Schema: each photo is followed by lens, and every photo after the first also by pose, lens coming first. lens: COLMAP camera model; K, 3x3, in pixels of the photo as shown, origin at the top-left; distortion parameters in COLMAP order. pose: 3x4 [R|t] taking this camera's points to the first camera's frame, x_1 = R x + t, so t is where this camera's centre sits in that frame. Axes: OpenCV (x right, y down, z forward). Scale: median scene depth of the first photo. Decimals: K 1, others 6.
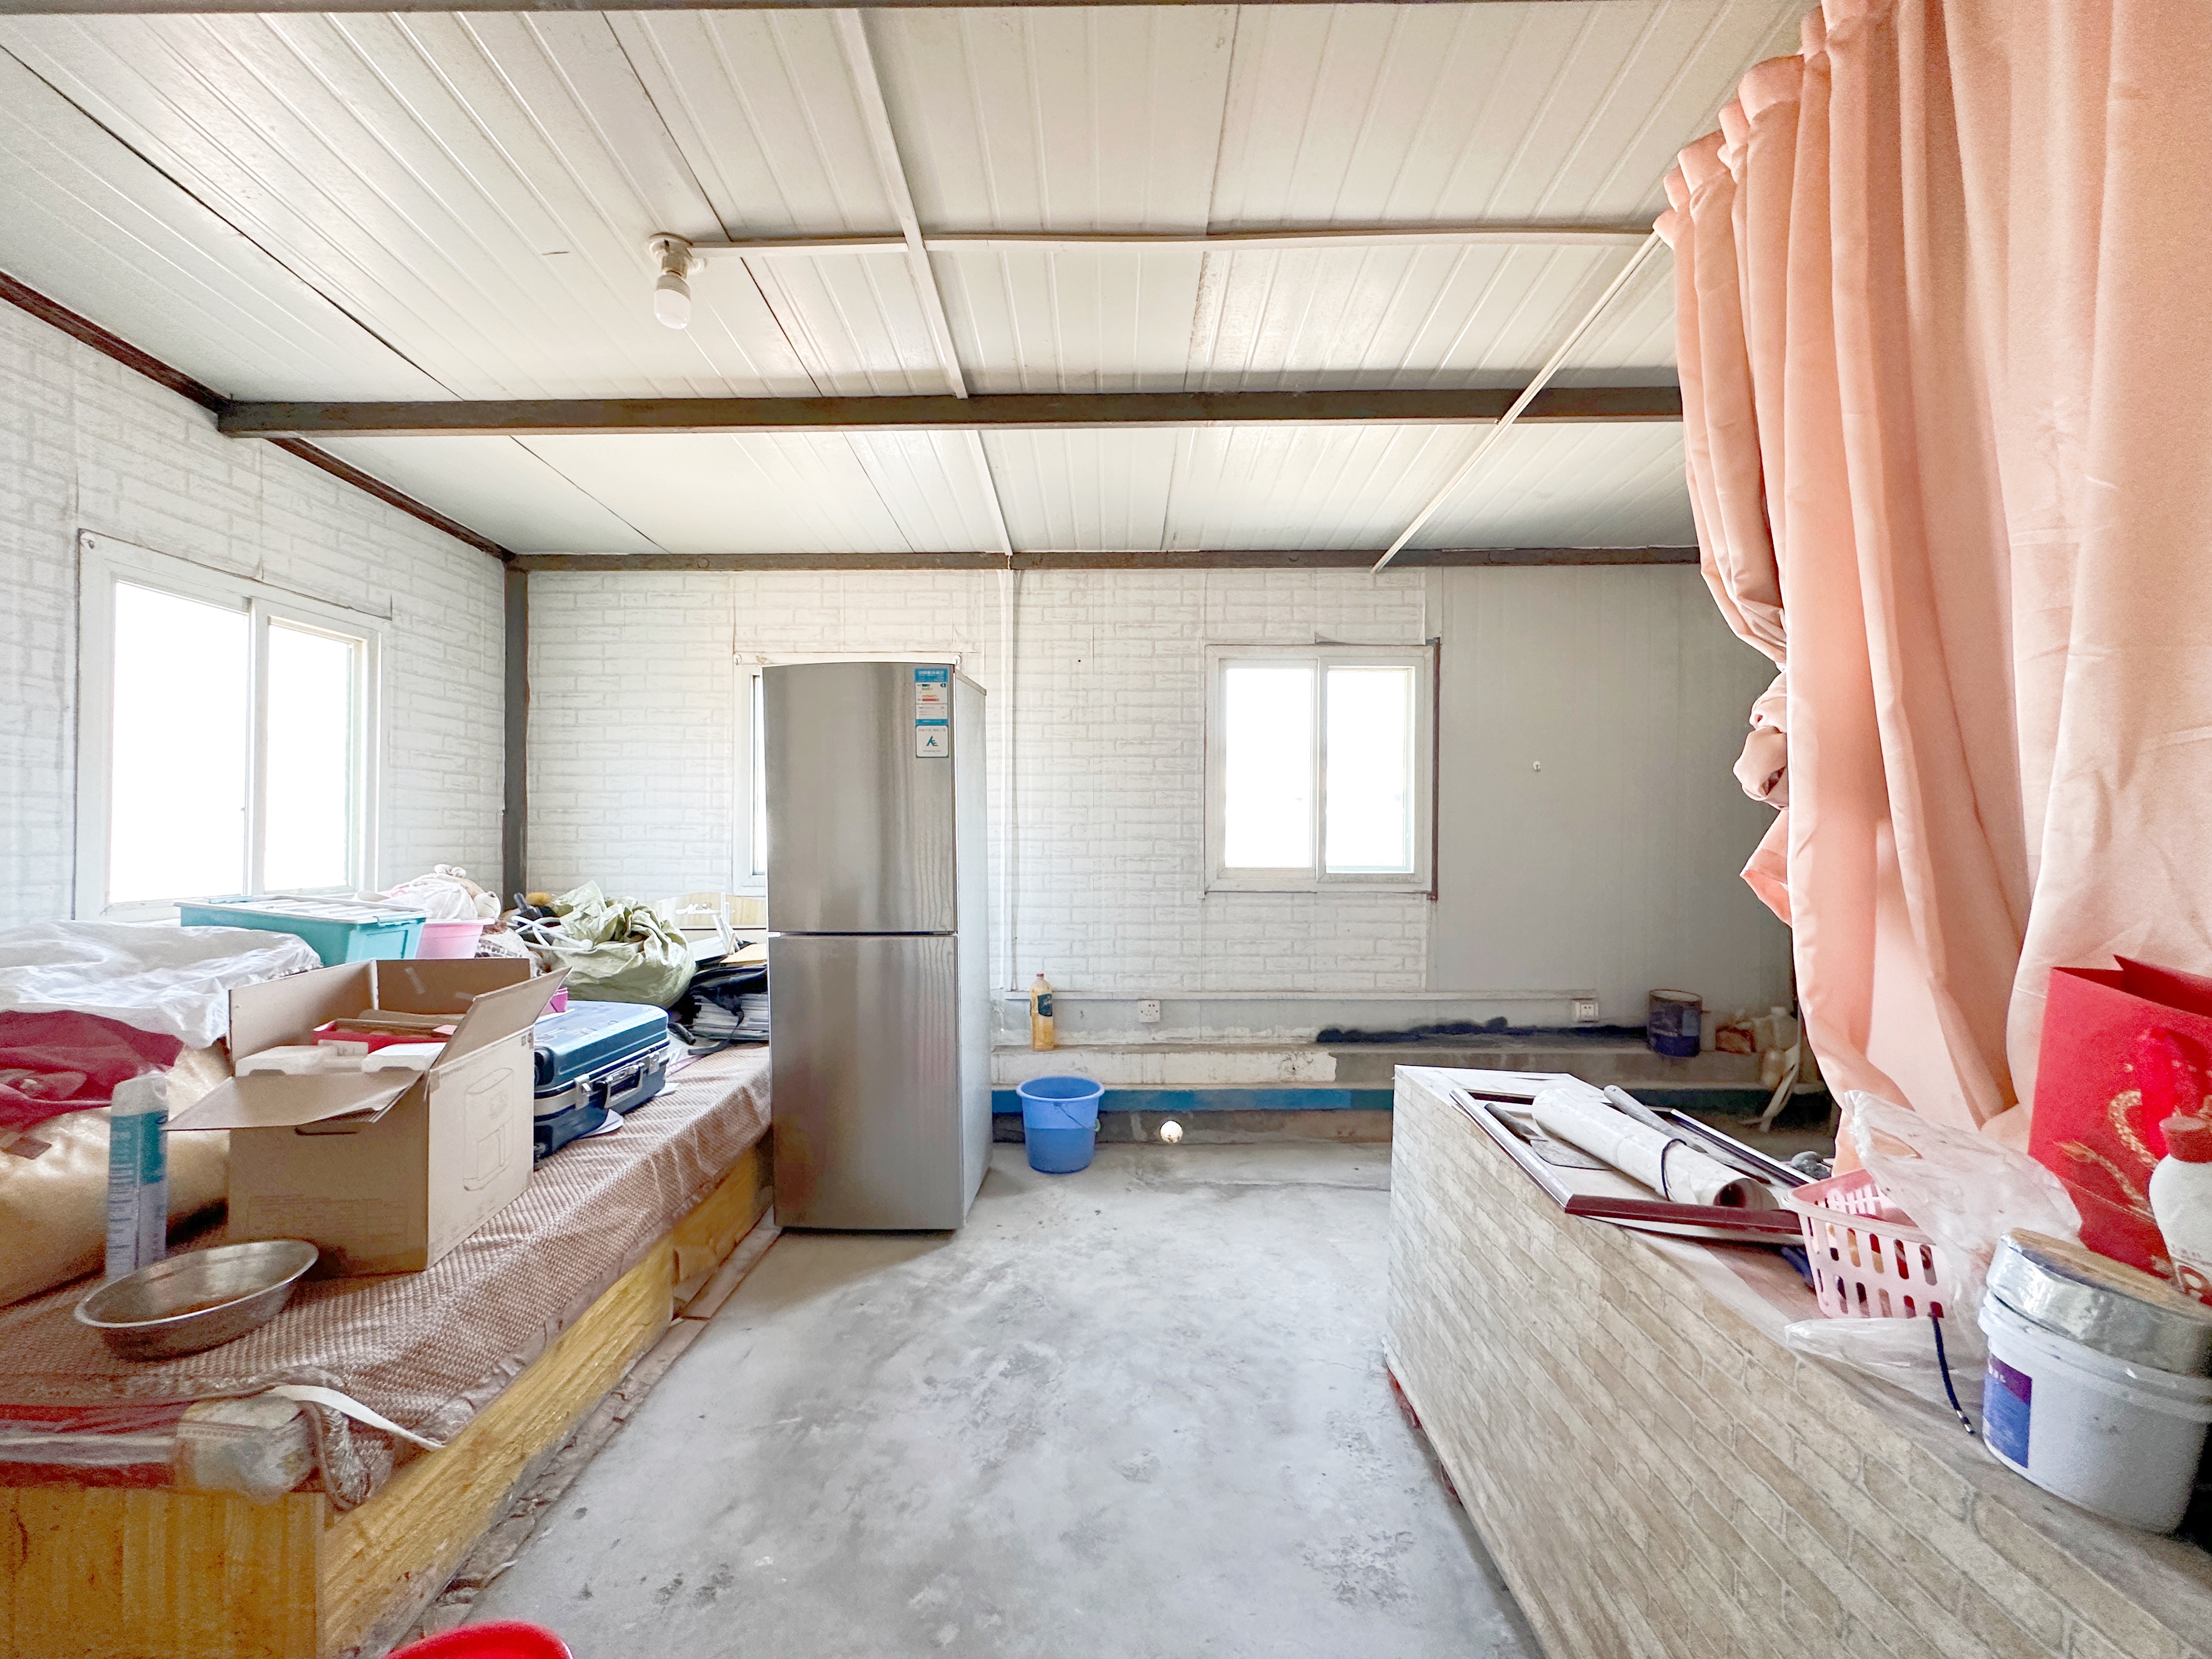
lens RADIAL K [[875.2, 0, 1108.6], [0, 875.2, 830.3], [0, 0, 1]] dist [-0.001484, -0.000026]
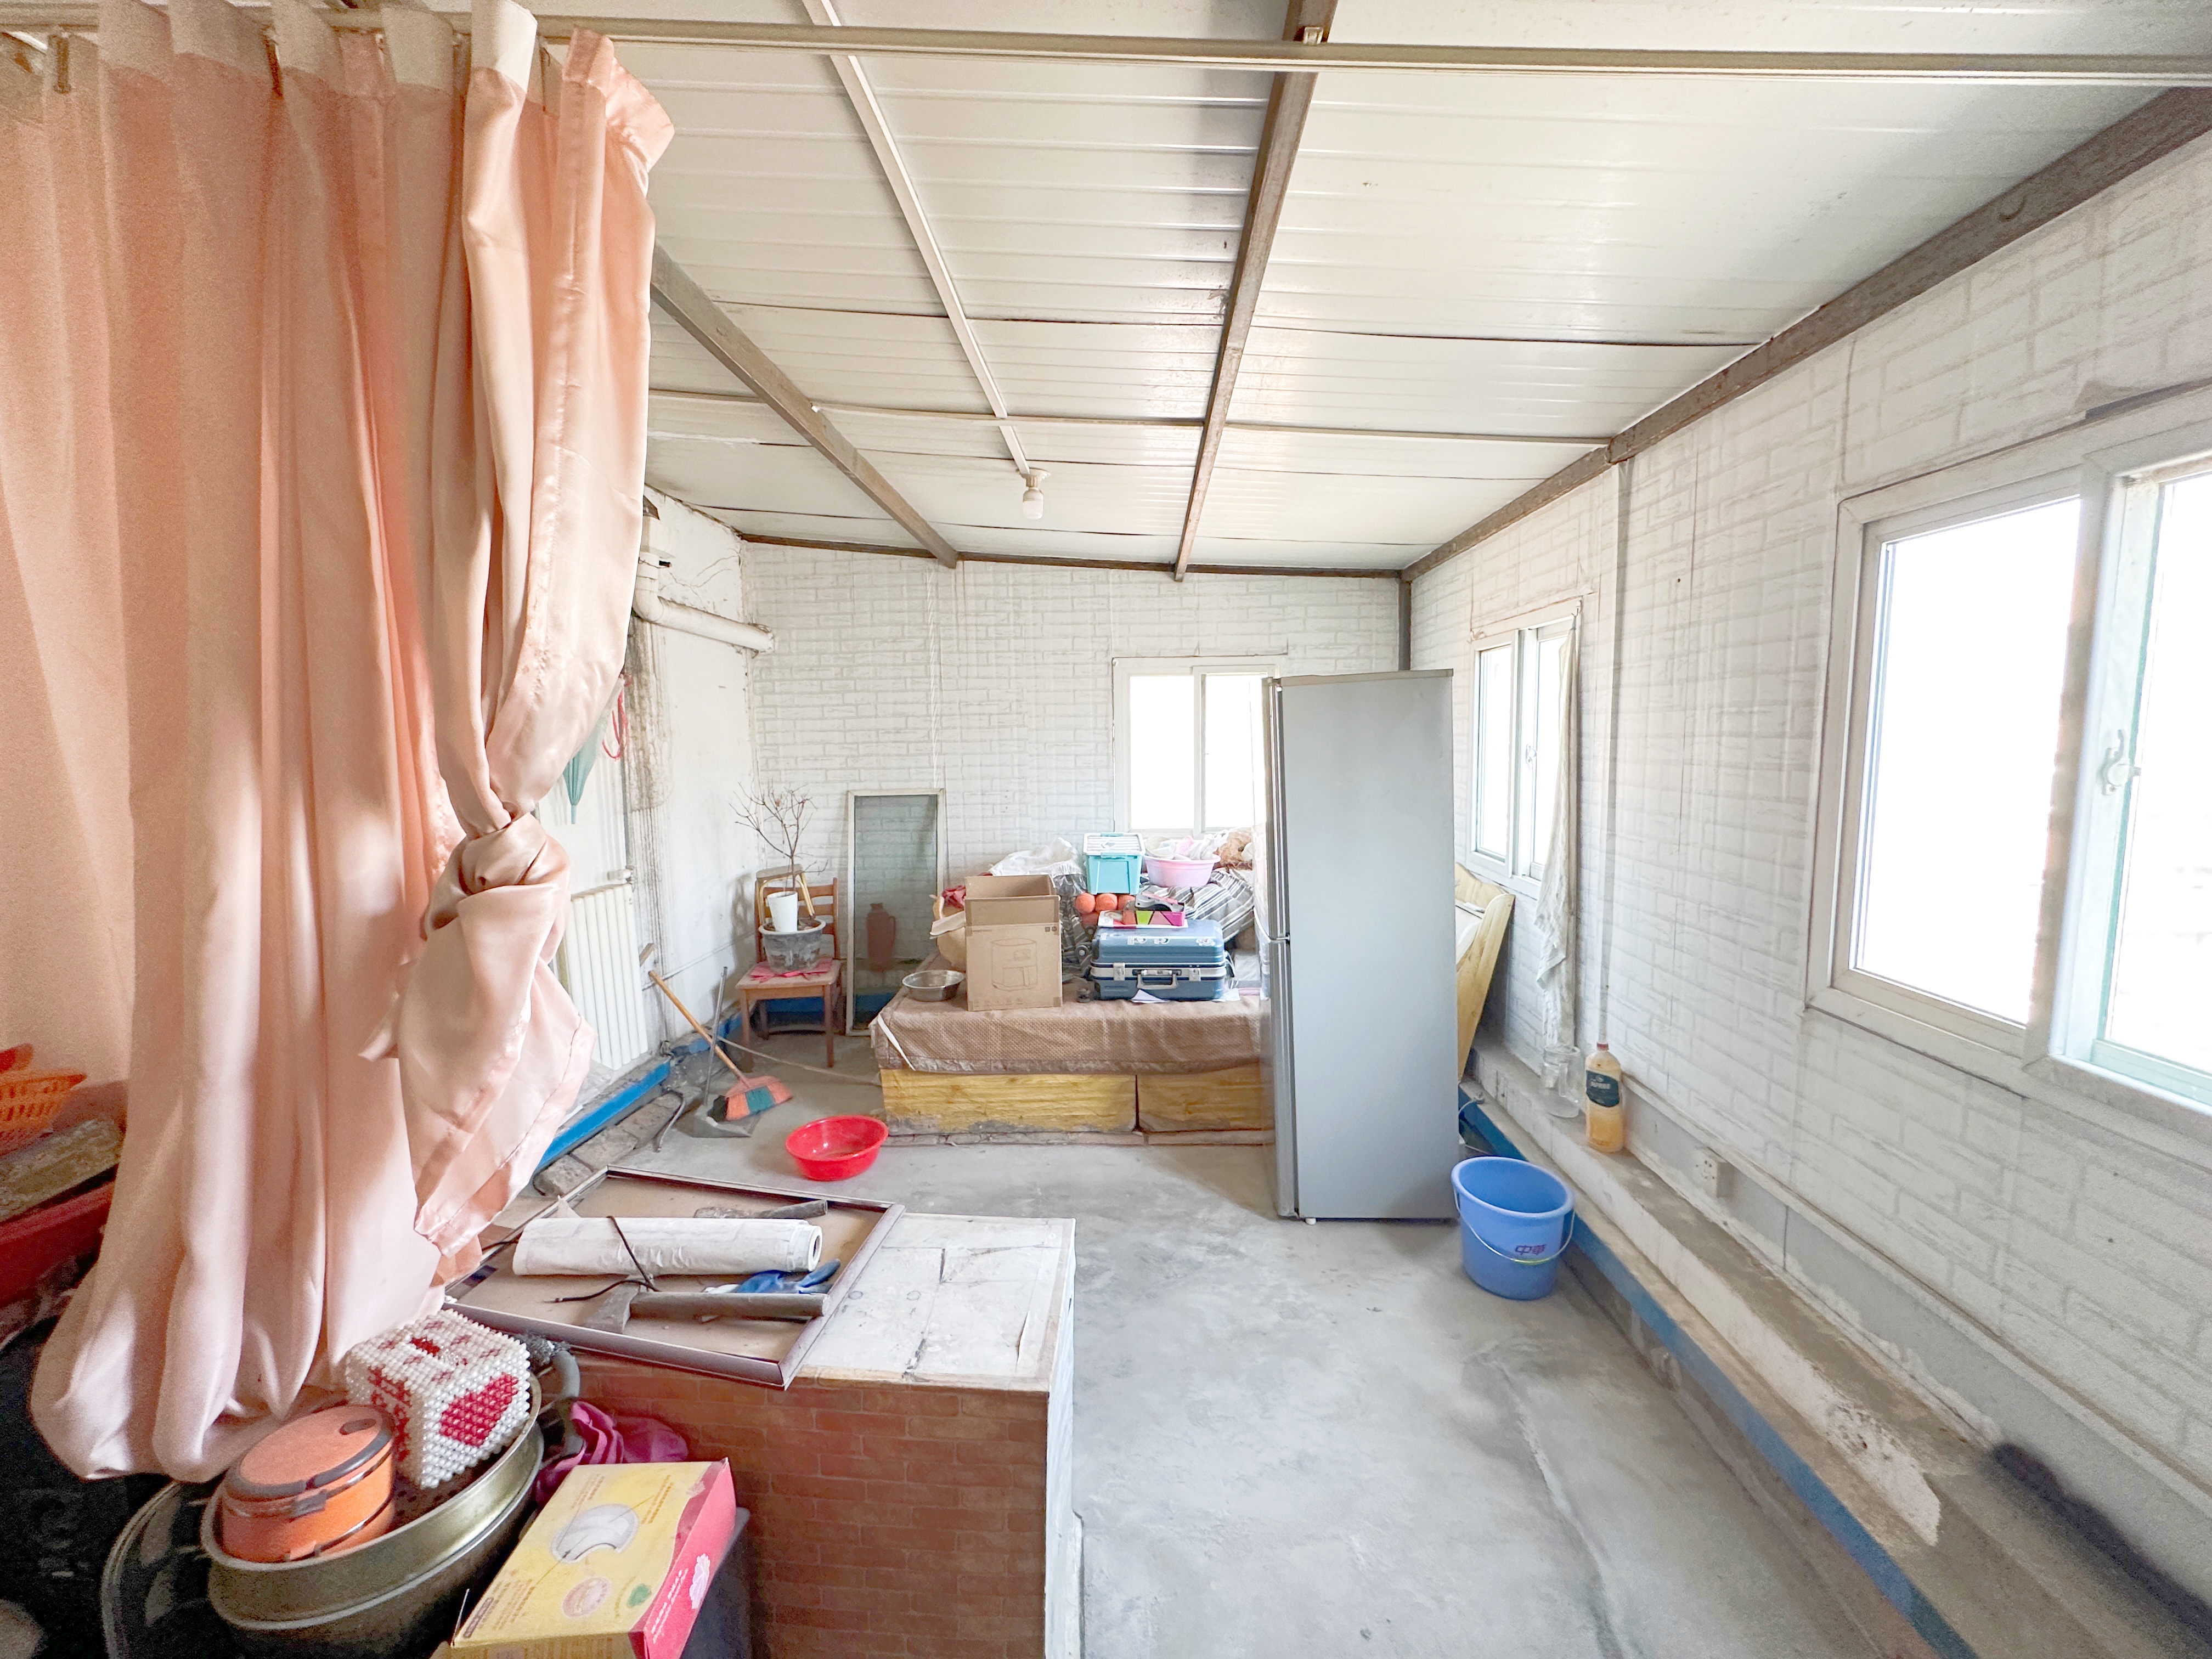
lens RADIAL K [[875.2, 0, 1109.1], [0, 875.2, 832.5], [0, 0, 1]] dist [-0.001484, -0.000026]
pose [[-0.027699, 0.113355, -0.993168, 0.619789], [0.013667, 0.993500, 0.113012, -0.092917], [0.999523, -0.010444, -0.029068, 0.618913]]
